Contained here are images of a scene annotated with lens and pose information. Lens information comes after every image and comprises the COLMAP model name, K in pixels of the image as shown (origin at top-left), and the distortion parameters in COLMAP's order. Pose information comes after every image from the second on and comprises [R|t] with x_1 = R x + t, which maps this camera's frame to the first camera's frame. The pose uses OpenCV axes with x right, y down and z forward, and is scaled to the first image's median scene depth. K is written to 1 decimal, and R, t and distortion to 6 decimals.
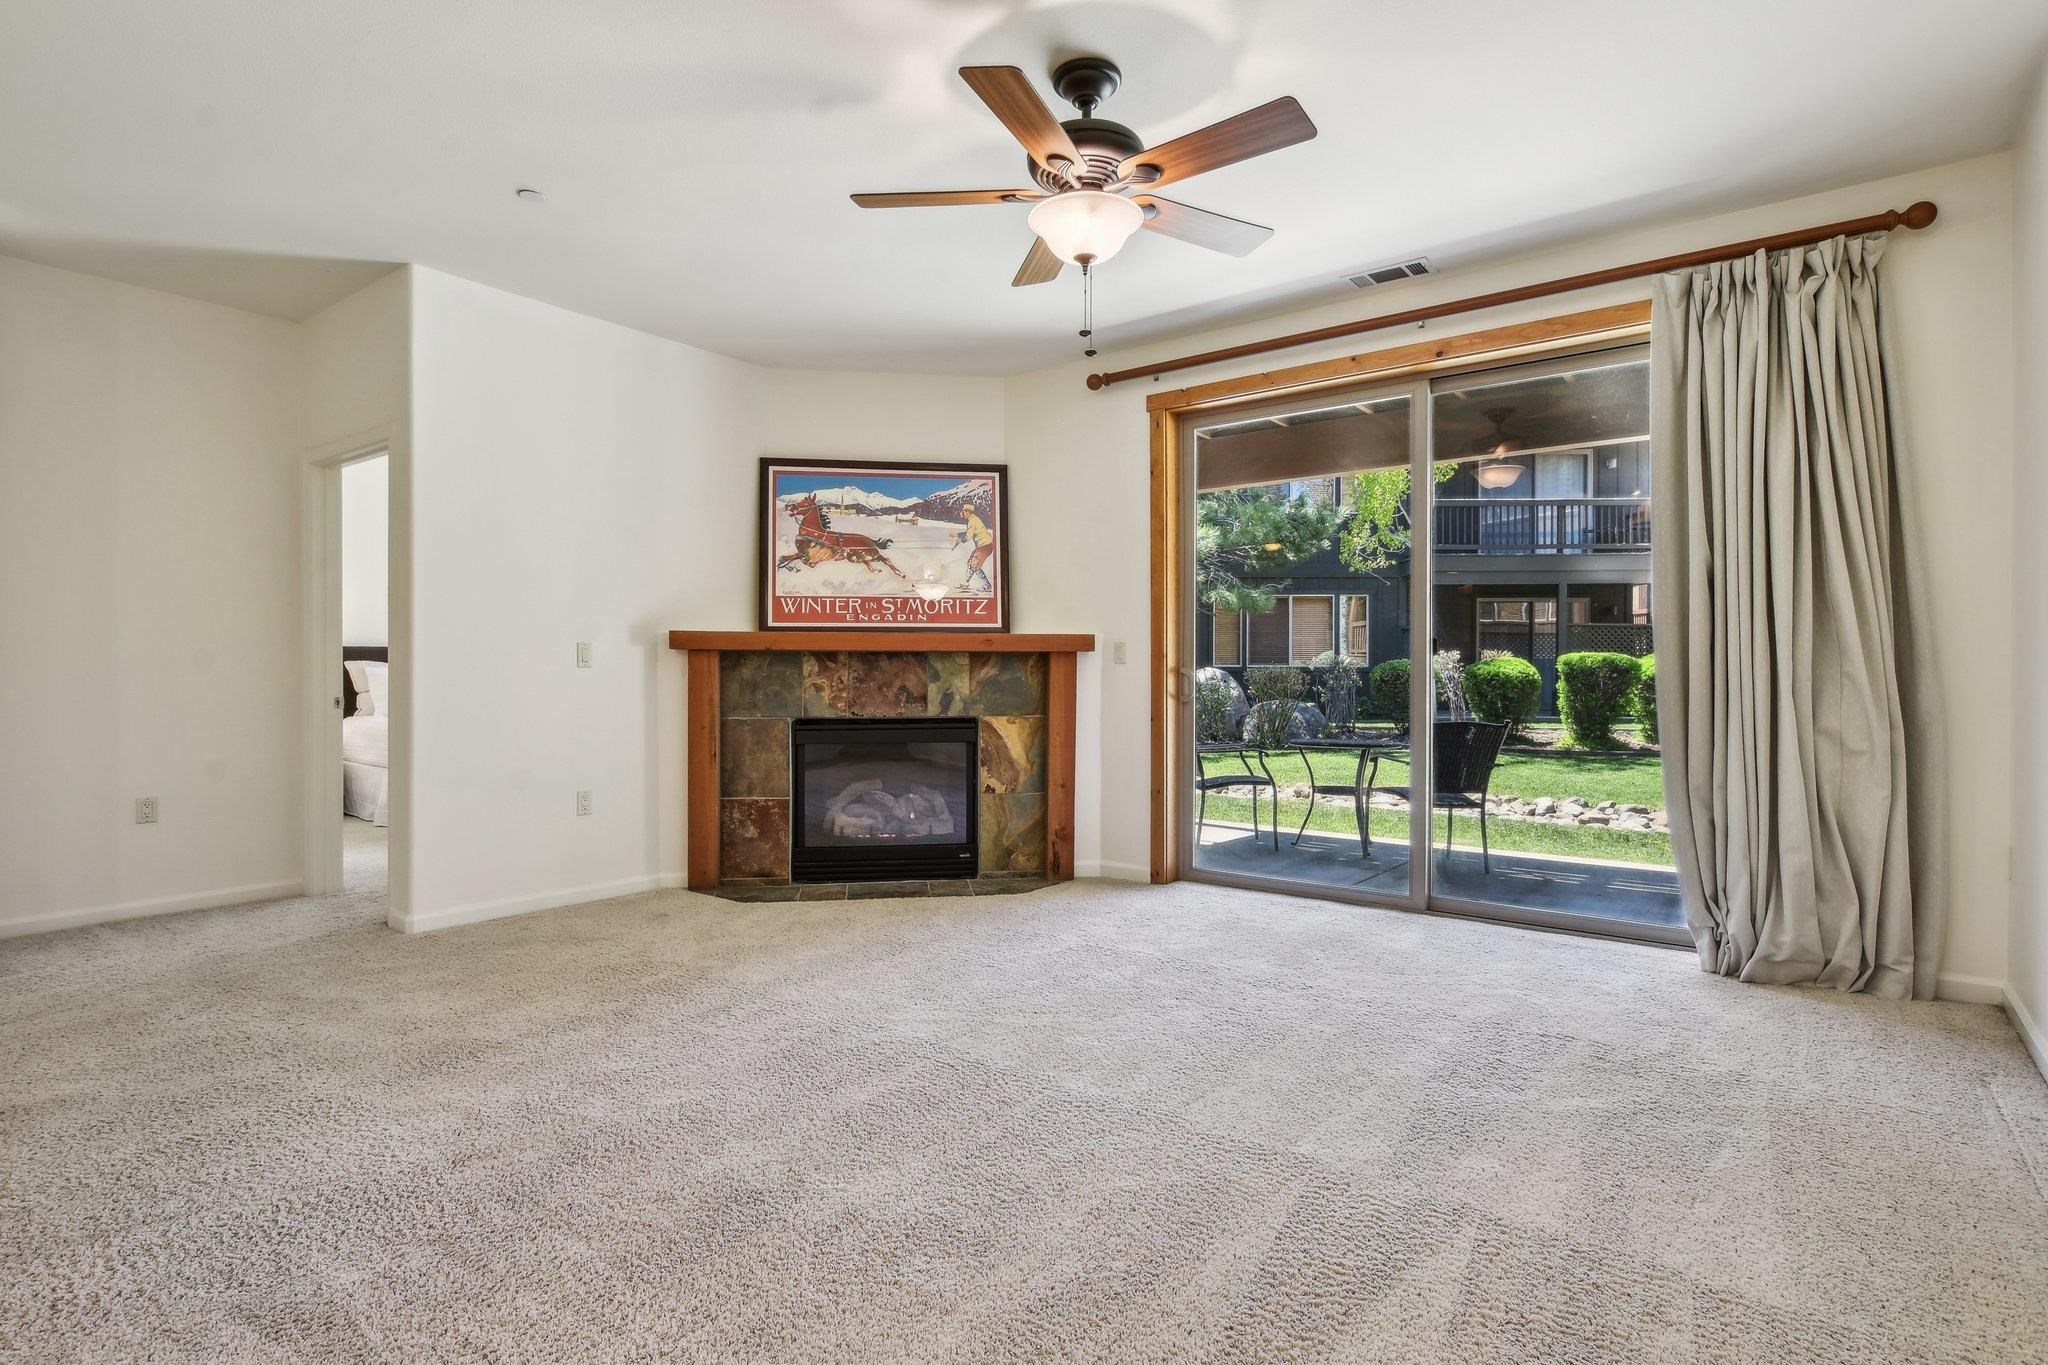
lens RADIAL K [[1009.9, 0, 1015.4], [0, 1009.9, 666.7], [0, 0, 1]] dist [-0.000312, -0.000908]
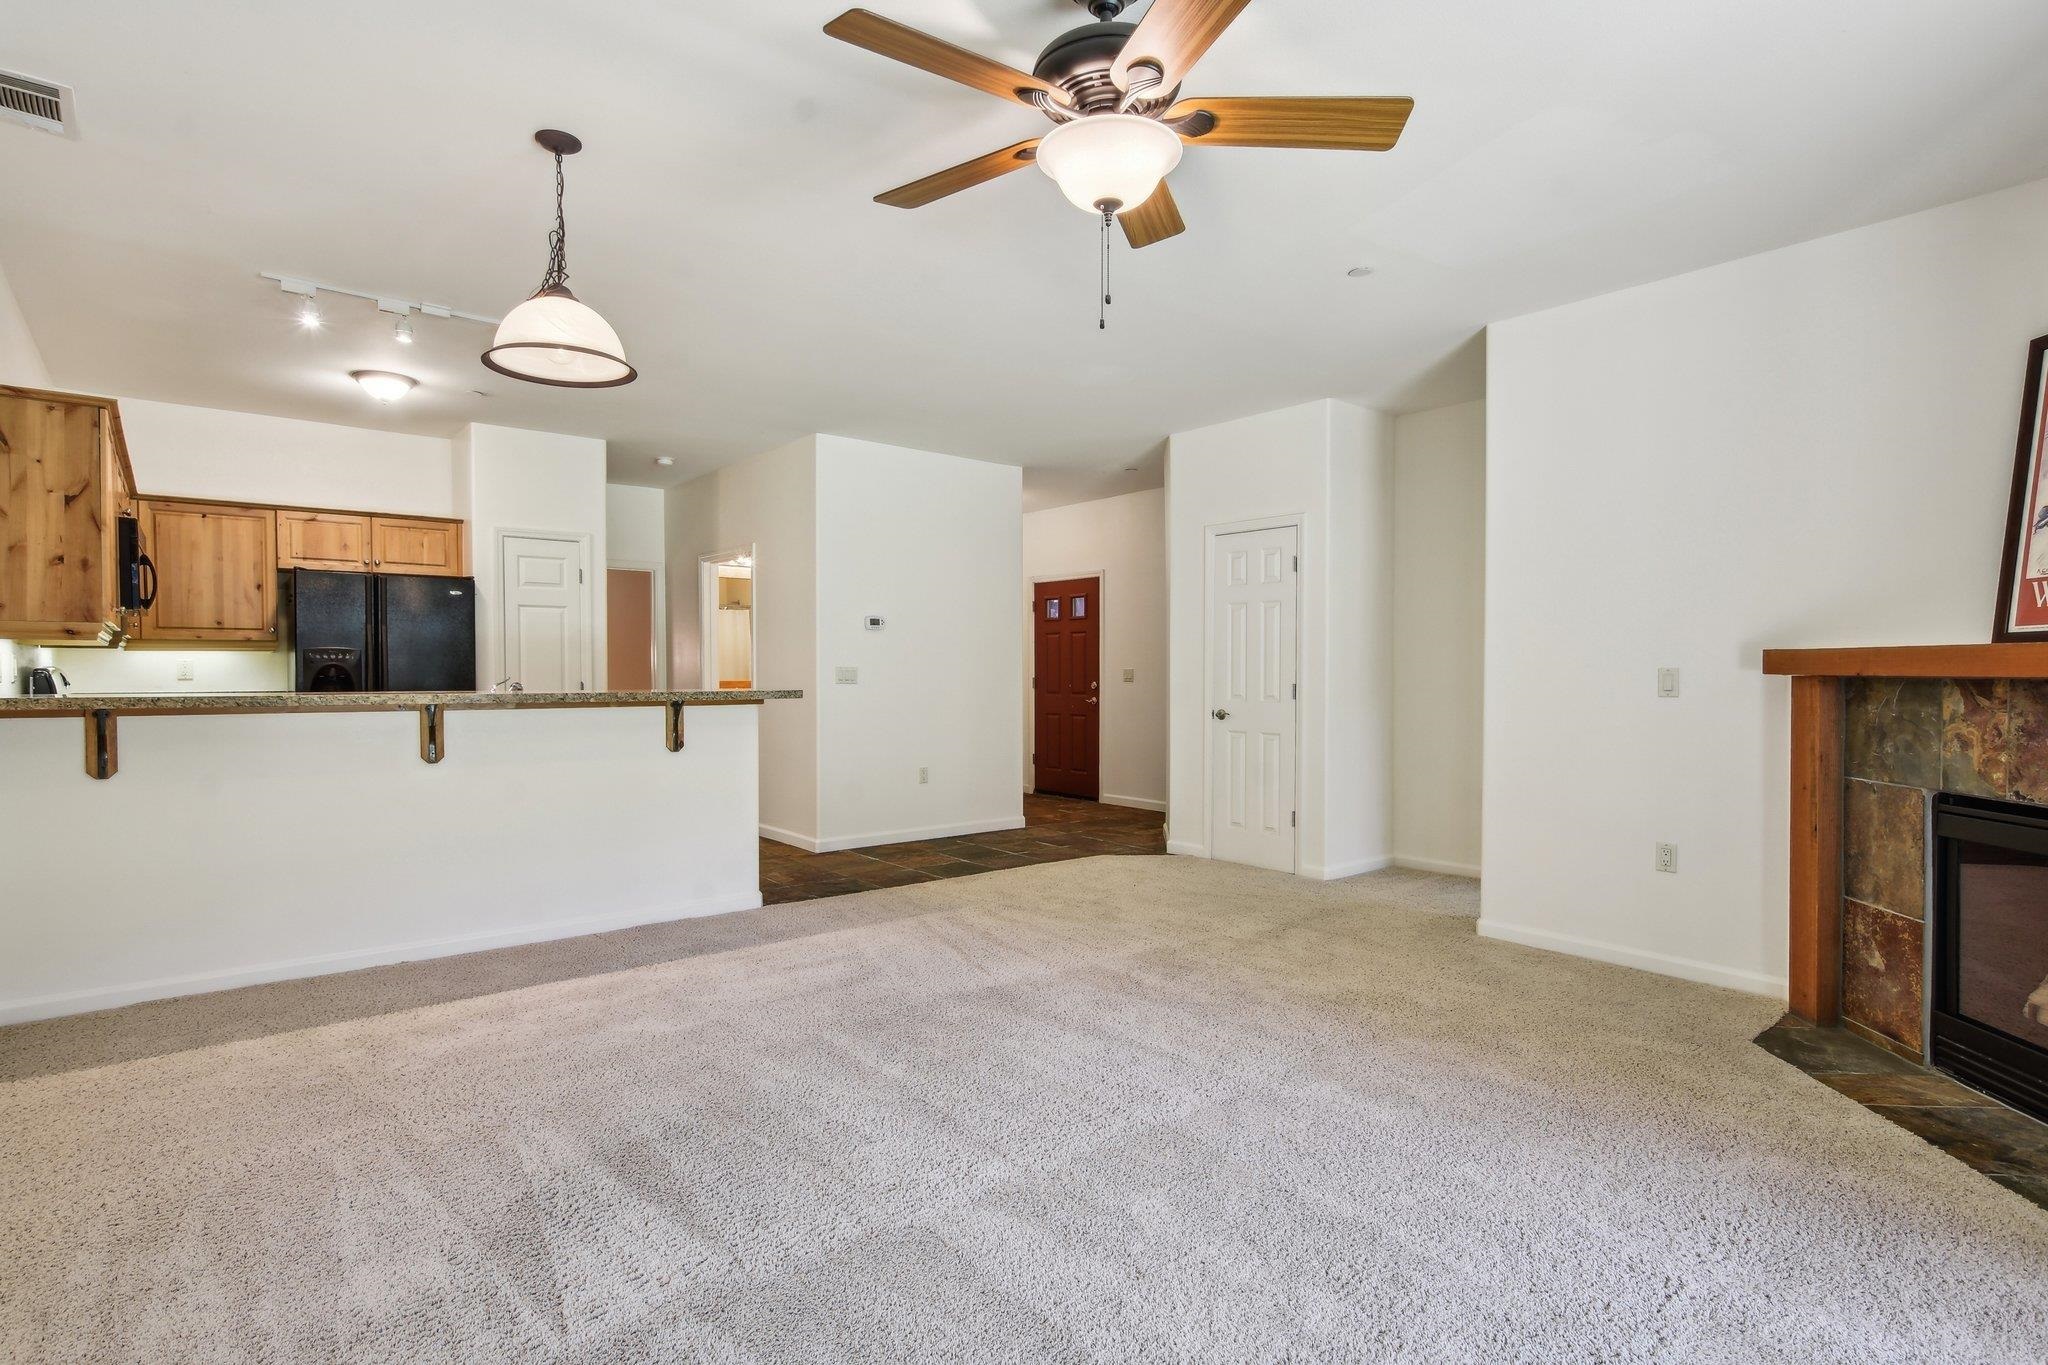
lens RADIAL K [[1028.8, 0, 1024.0], [0, 1028.8, 682.5], [0, 0, 1]] dist [-0.000328, -0.000285]
pose [[-0.223655, 0.009518, -0.974622, 0.454891], [0.001571, 0.999955, 0.009404, -0.017629], [0.974667, 0.000572, -0.223660, 0.571011]]
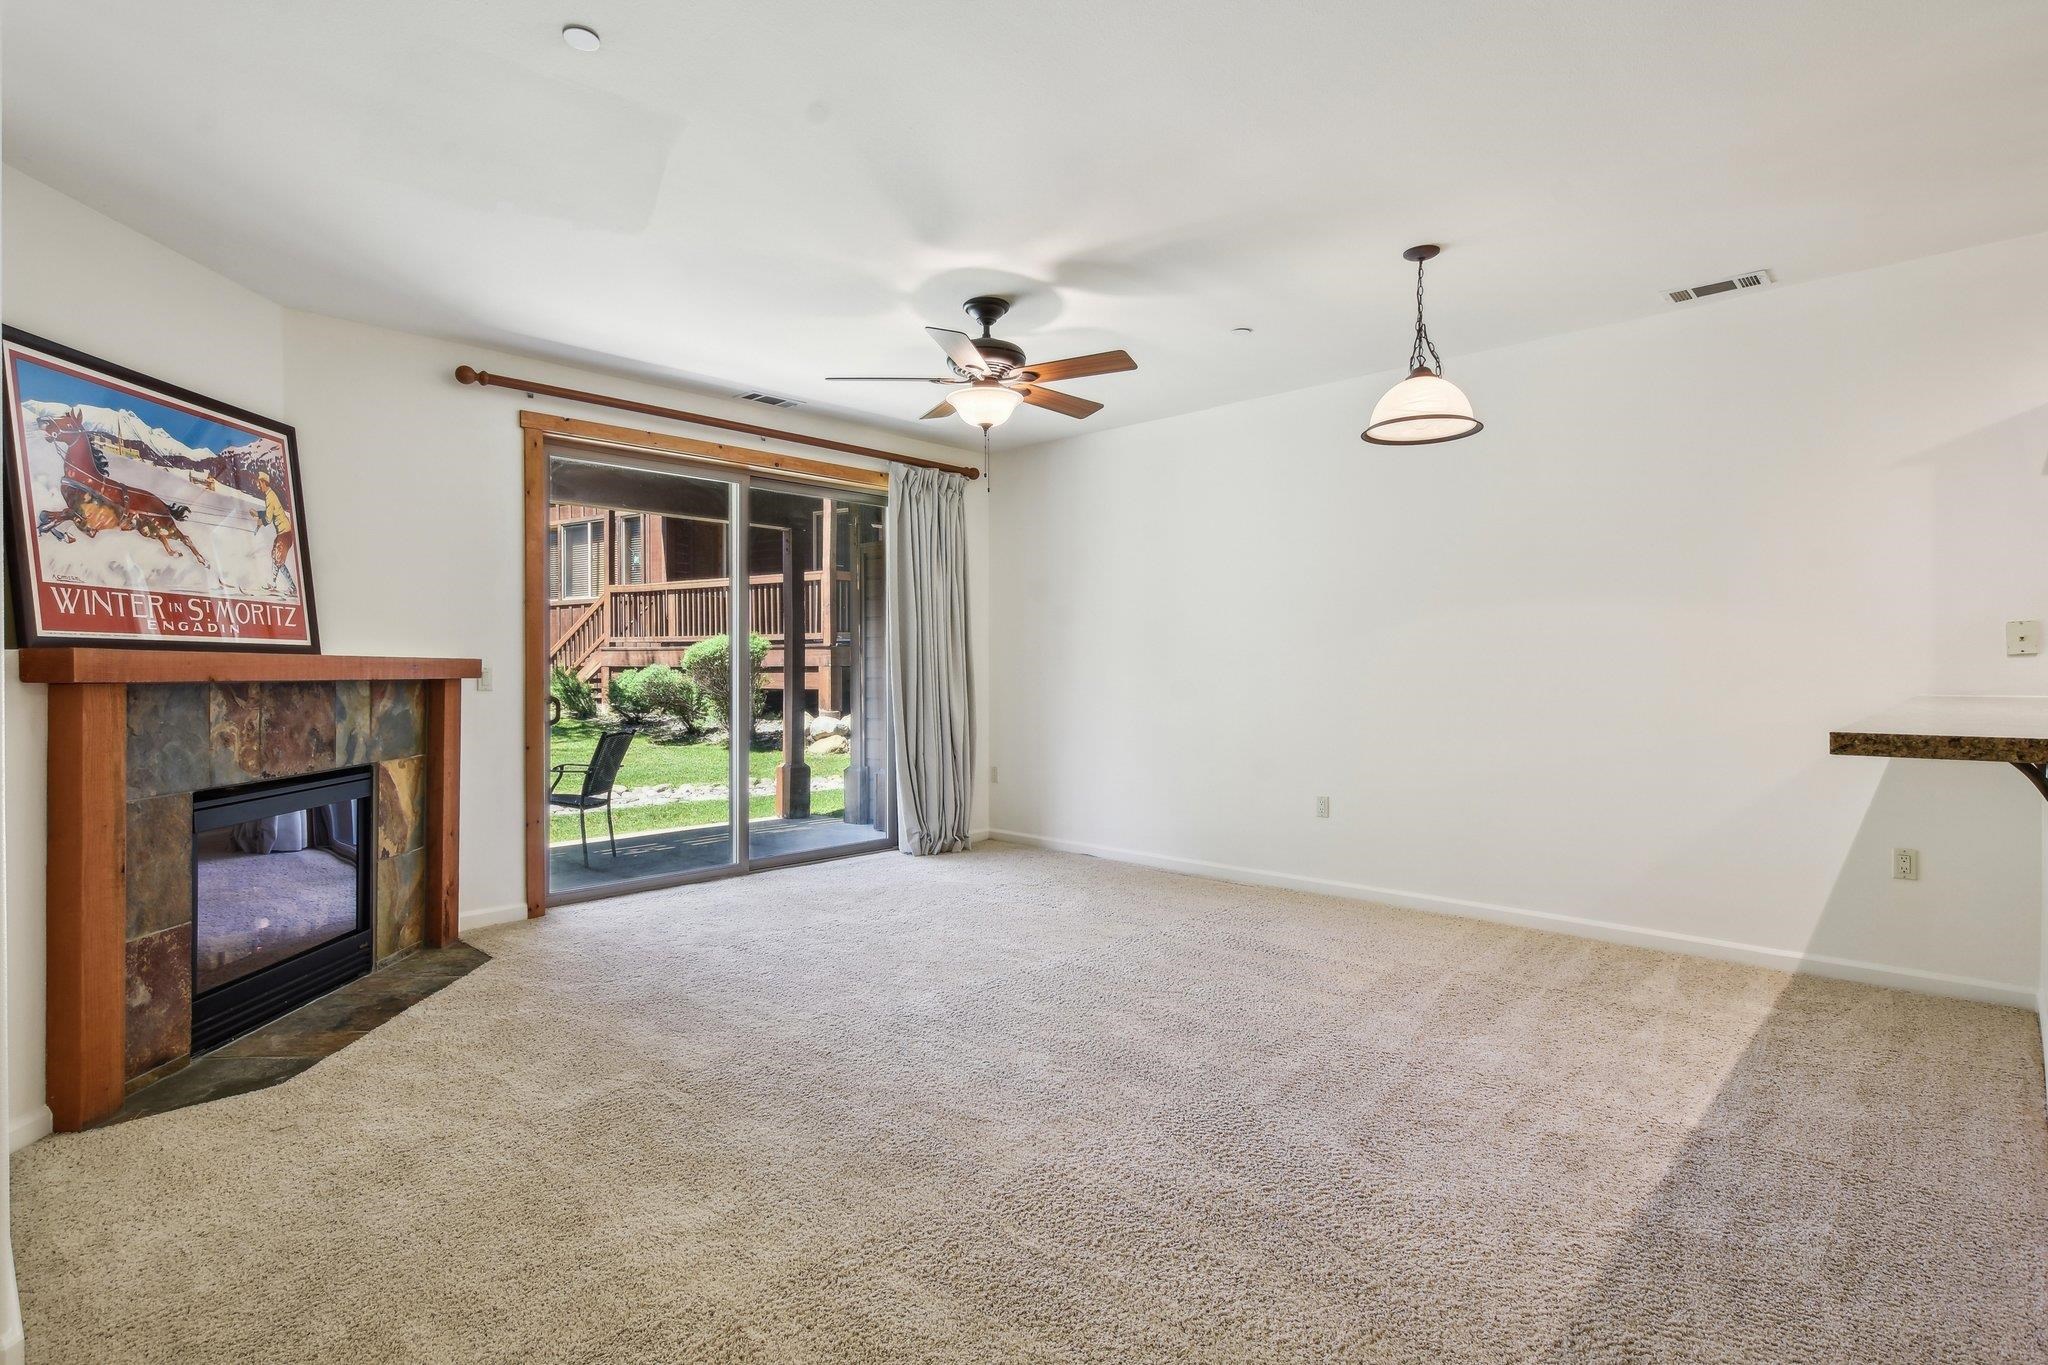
lens RADIAL K [[1009.9, 0, 1015.4], [0, 1009.9, 666.7], [0, 0, 1]] dist [-0.000312, -0.000908]
pose [[0.115146, 0.001618, 0.993347, -0.720359], [-0.001345, 0.999998, -0.001472, -0.023178], [-0.993348, -0.001167, 0.115148, 0.400348]]
